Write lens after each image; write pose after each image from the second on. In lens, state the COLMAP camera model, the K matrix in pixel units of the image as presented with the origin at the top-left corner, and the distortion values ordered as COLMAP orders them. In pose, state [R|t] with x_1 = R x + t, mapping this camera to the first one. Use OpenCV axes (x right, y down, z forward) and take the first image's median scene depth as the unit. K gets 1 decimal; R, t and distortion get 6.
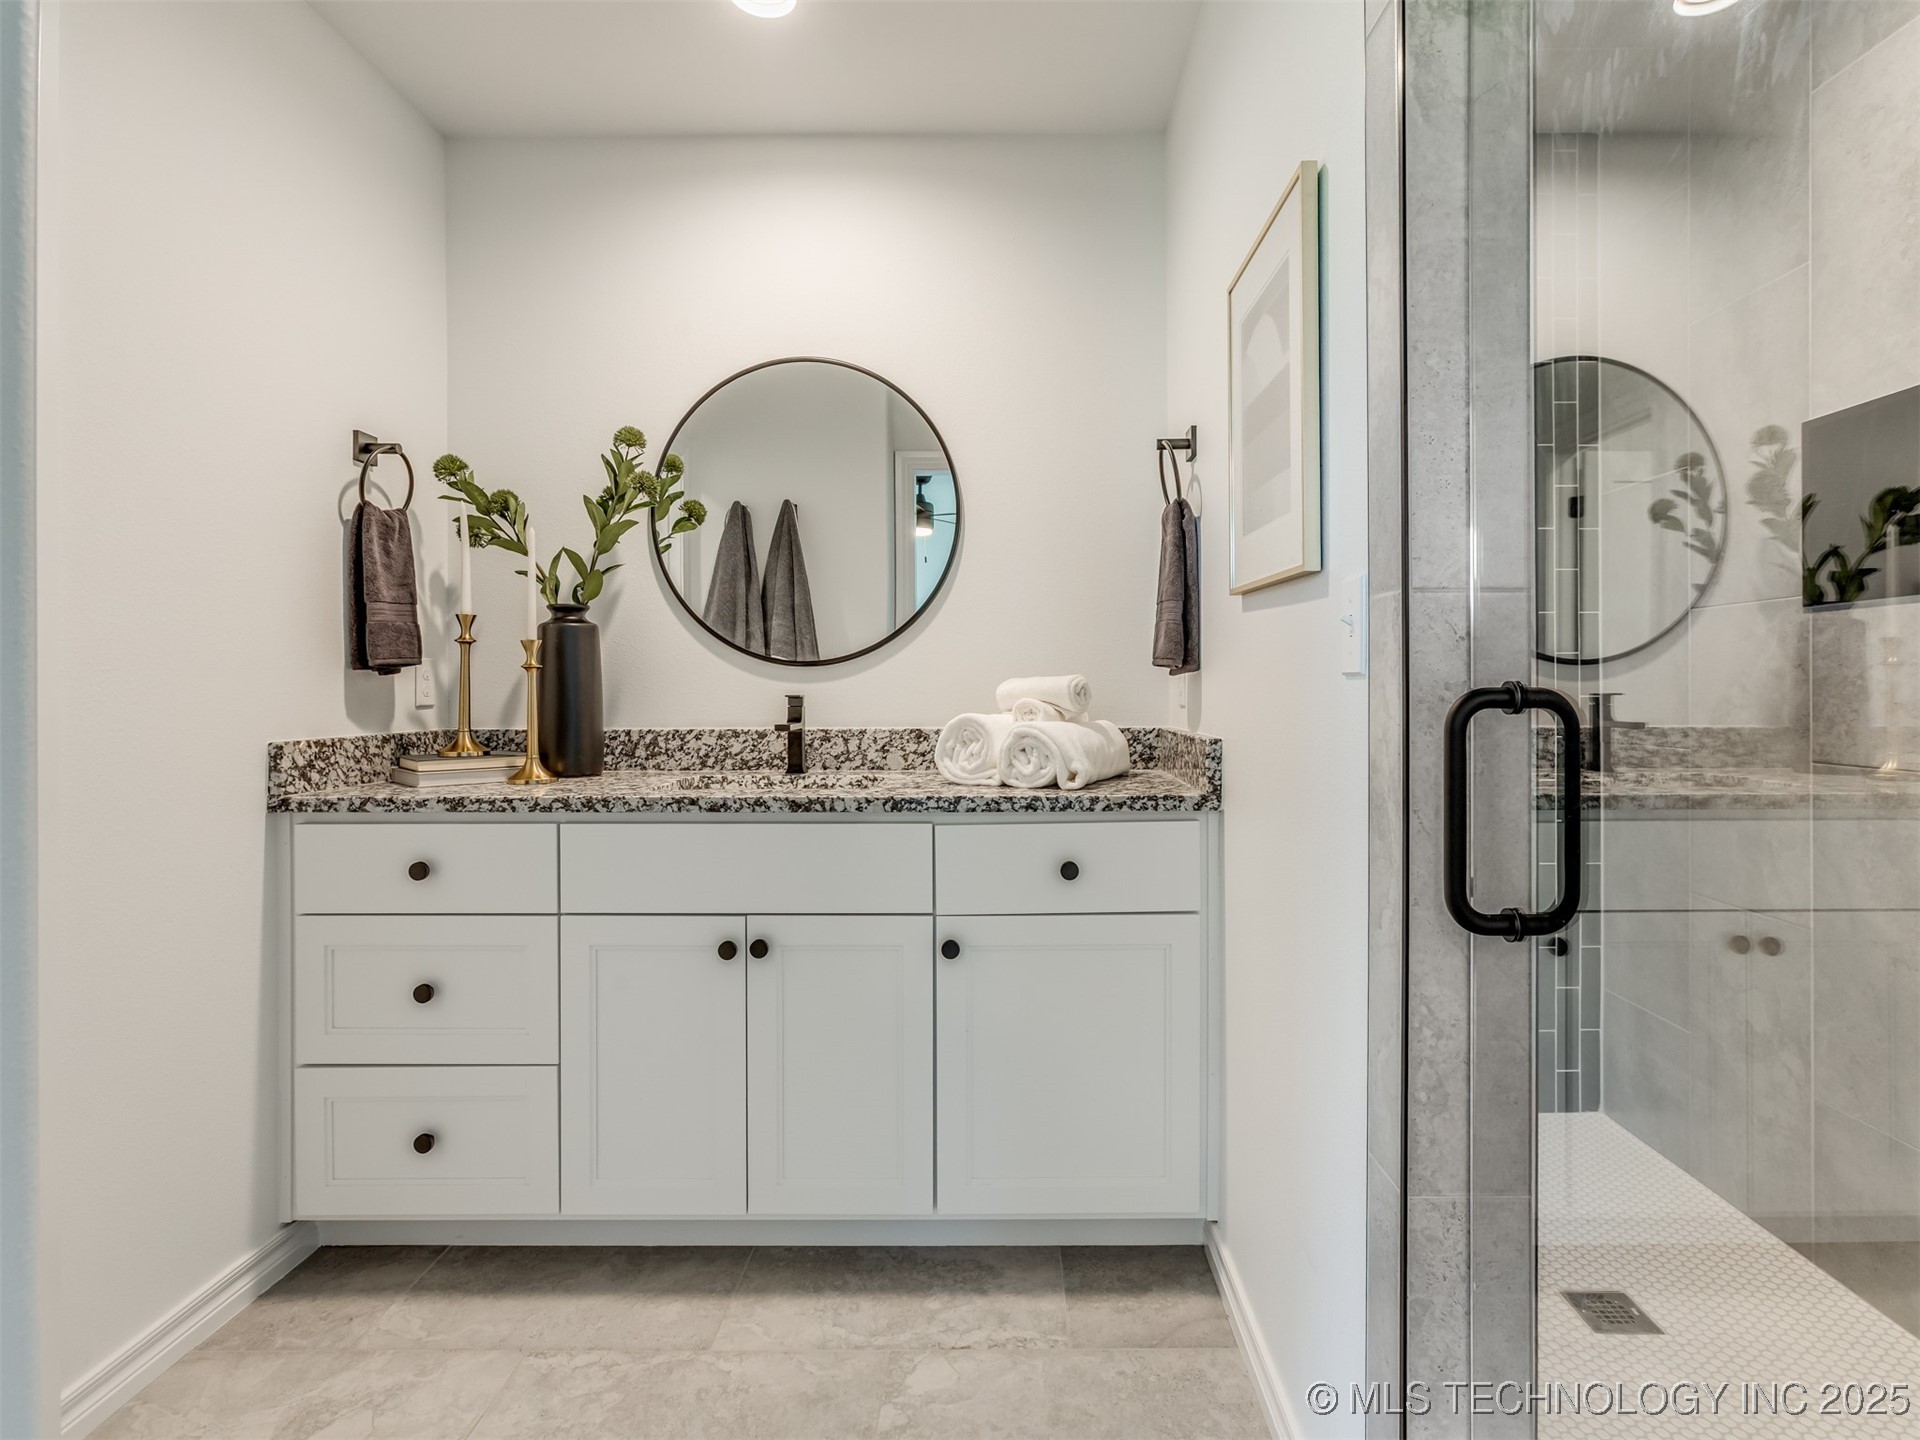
lens RADIAL K [[977.6, 0, 910.0], [0, 977.6, 696.4], [0, 0, 1]] dist [-0.030882, 0.017335]
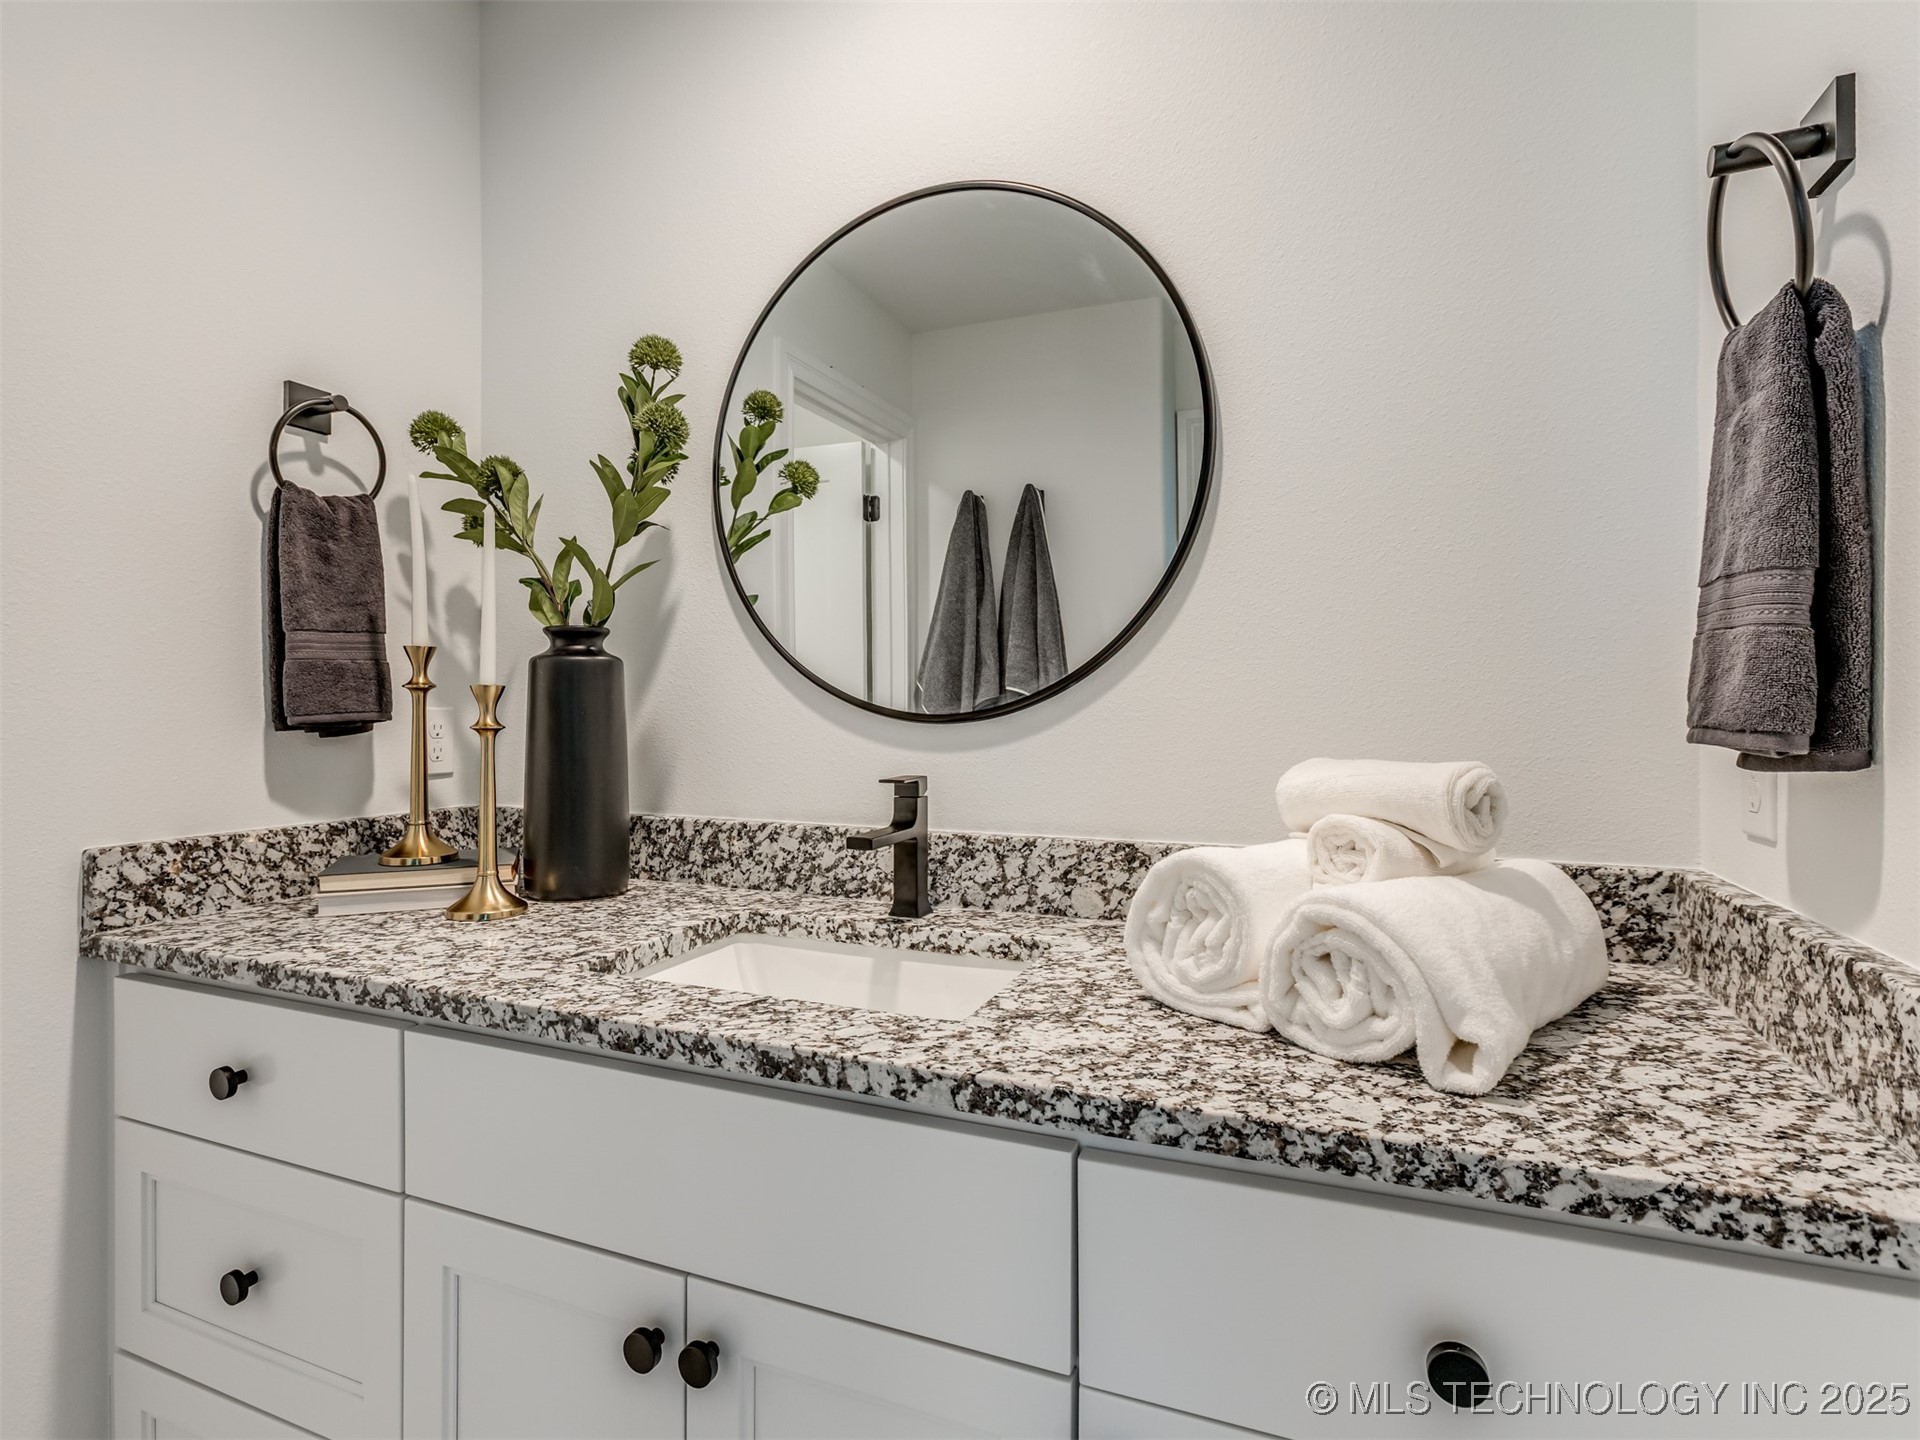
lens RADIAL K [[1017.5, 0, 904.5], [0, 1017.5, 720.4], [0, 0, 1]] dist [-0.034237, 0.019923]
pose [[0.949596, 0.001938, -0.313470, 0.067475], [-0.001408, 0.999997, 0.001915, -0.036002], [0.313473, -0.001377, 0.949596, 0.456791]]
